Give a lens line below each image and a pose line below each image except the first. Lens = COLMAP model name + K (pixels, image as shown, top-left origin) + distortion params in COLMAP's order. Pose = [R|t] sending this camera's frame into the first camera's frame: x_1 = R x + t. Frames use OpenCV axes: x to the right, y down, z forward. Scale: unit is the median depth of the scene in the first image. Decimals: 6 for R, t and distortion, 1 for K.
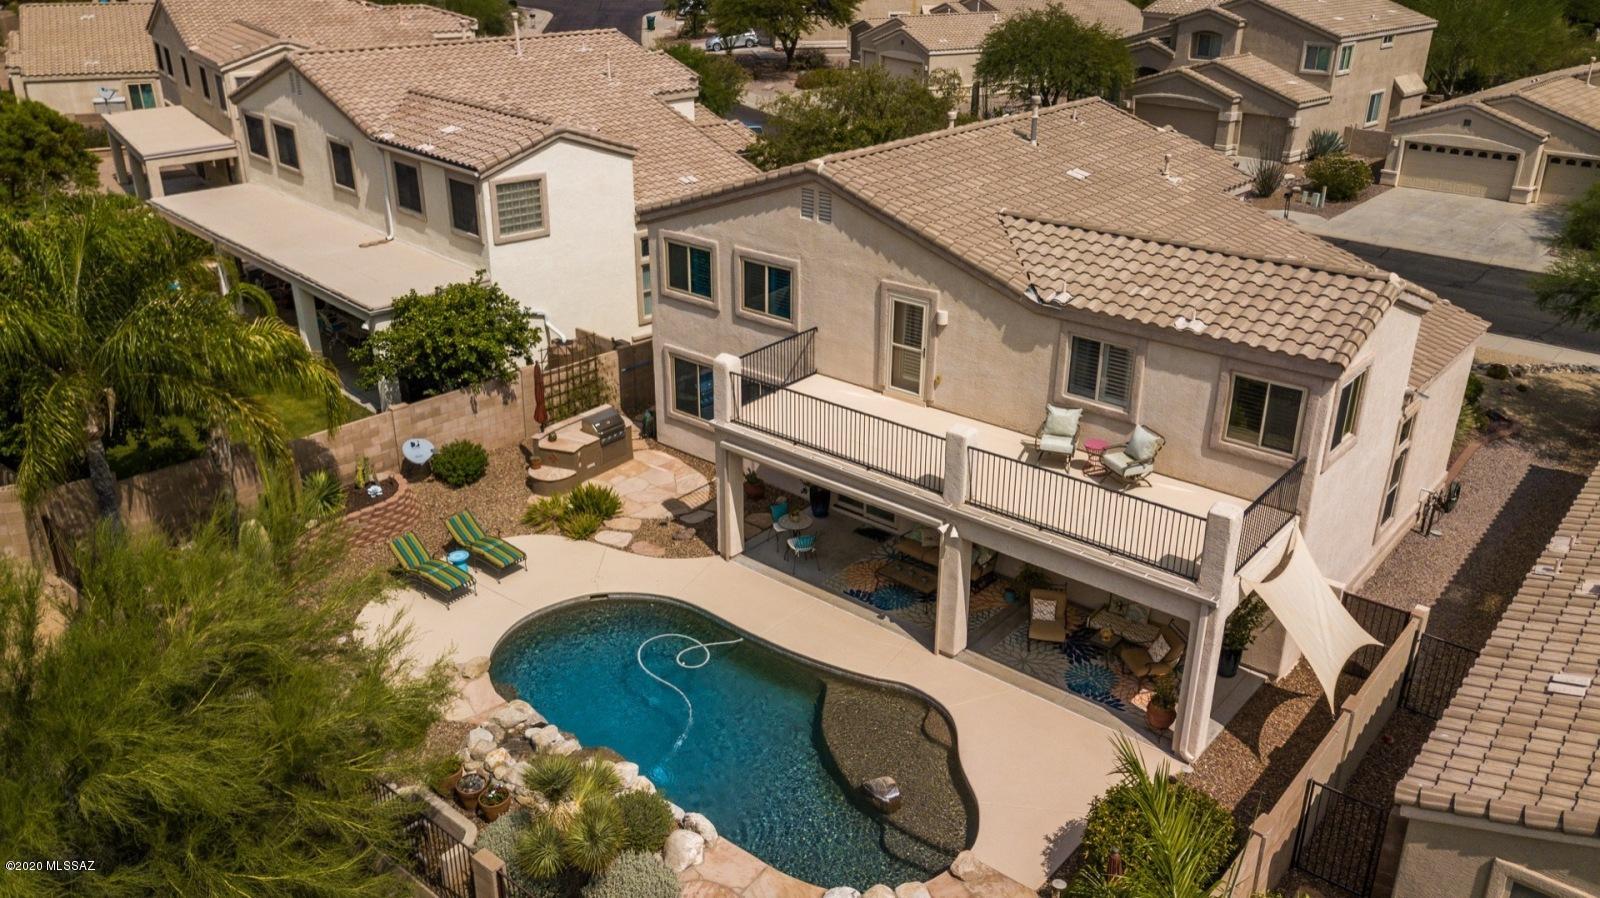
lens RADIAL K [[1269.6, 0, 825.0], [0, 1269.6, 438.5], [0, 0, 1]] dist [0.041720, -0.009321]
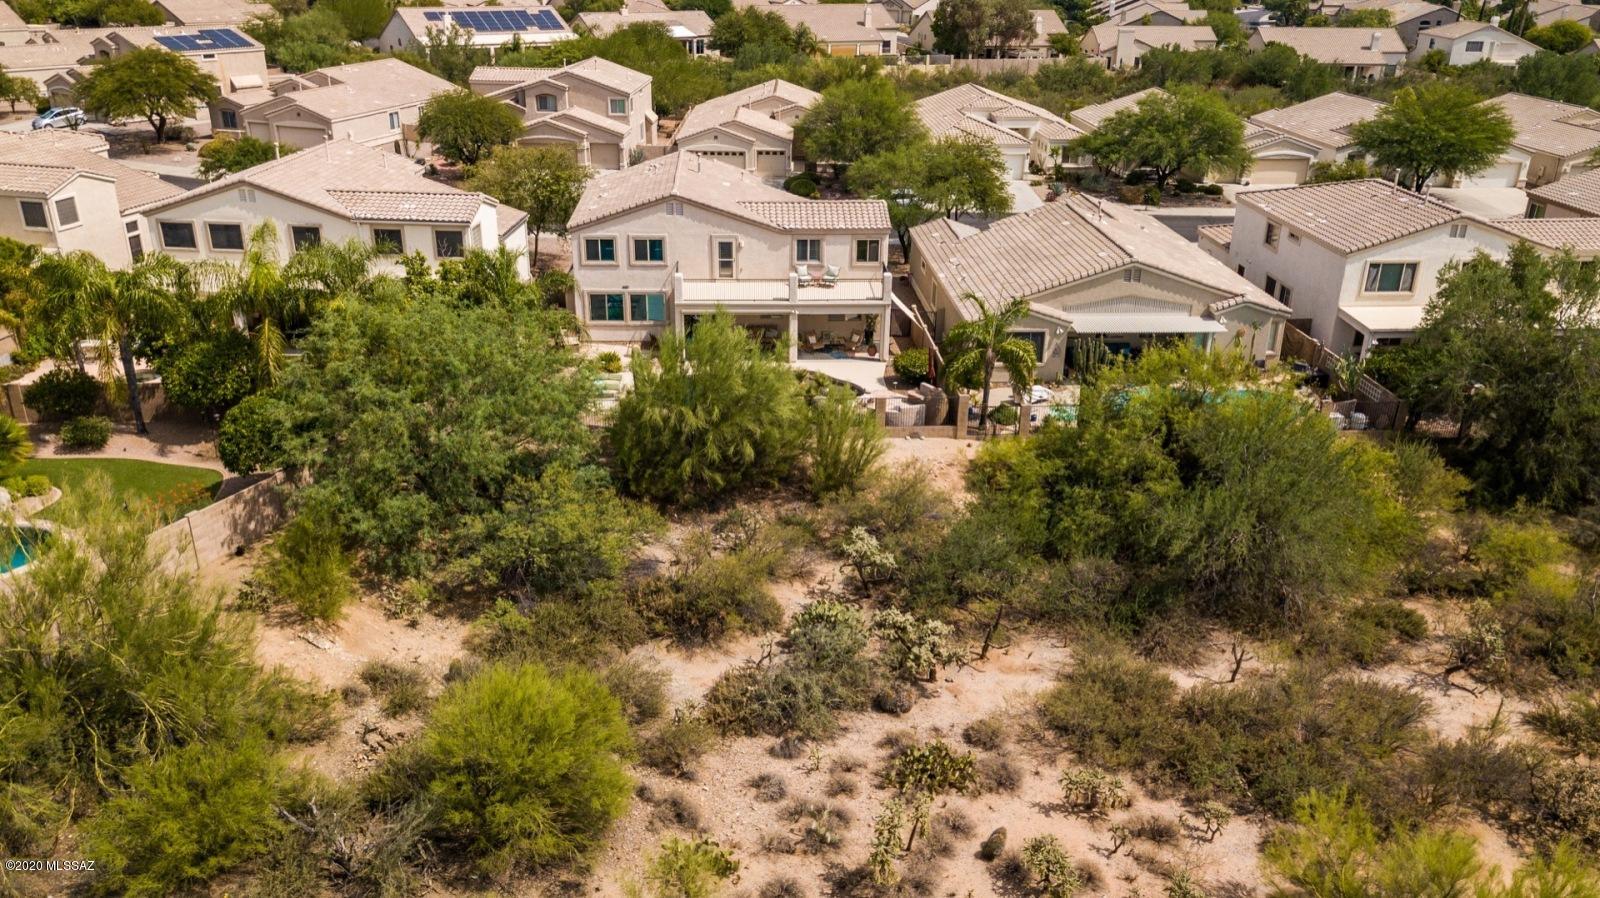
lens RADIAL K [[1269.6, 0, 825.0], [0, 1269.6, 438.5], [0, 0, 1]] dist [0.041720, -0.009321]
pose [[0.722343, -0.256867, 0.642060, -1.172904], [0.257091, 0.961658, 0.095490, 0.061317], [-0.641970, 0.096091, 0.760685, -0.781766]]
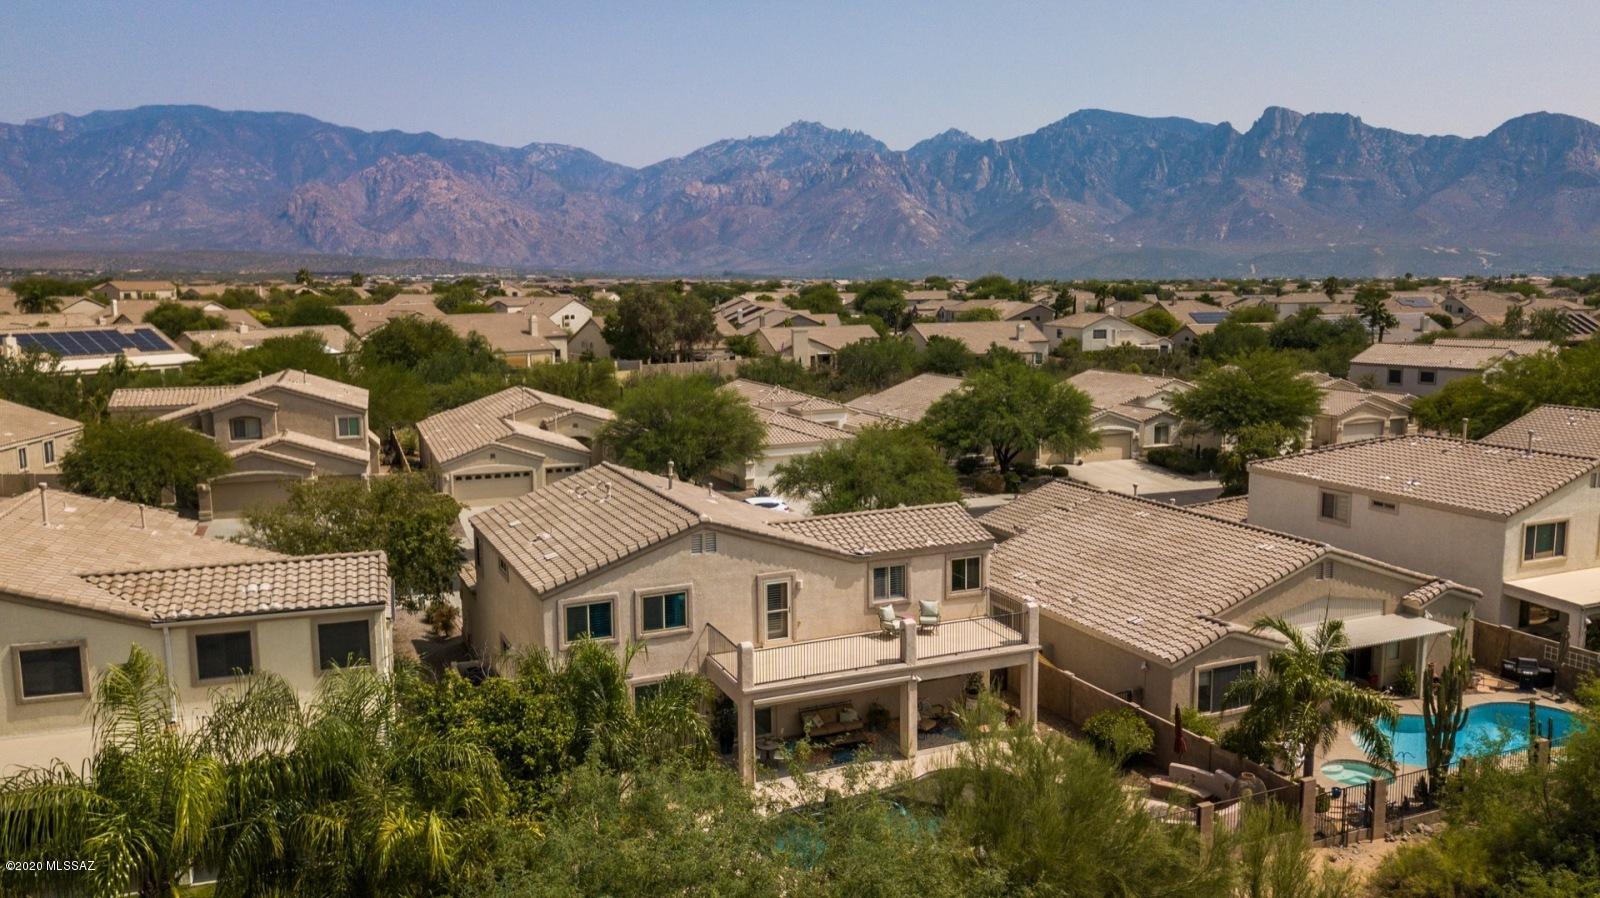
lens RADIAL K [[1269.6, 0, 825.0], [0, 1269.6, 438.5], [0, 0, 1]] dist [0.041720, -0.009321]
pose [[0.420404, -0.135565, 0.897153, -1.059593], [0.356749, 0.933836, -0.026064, -0.169365], [-0.834261, 0.331016, 0.440951, 0.120740]]
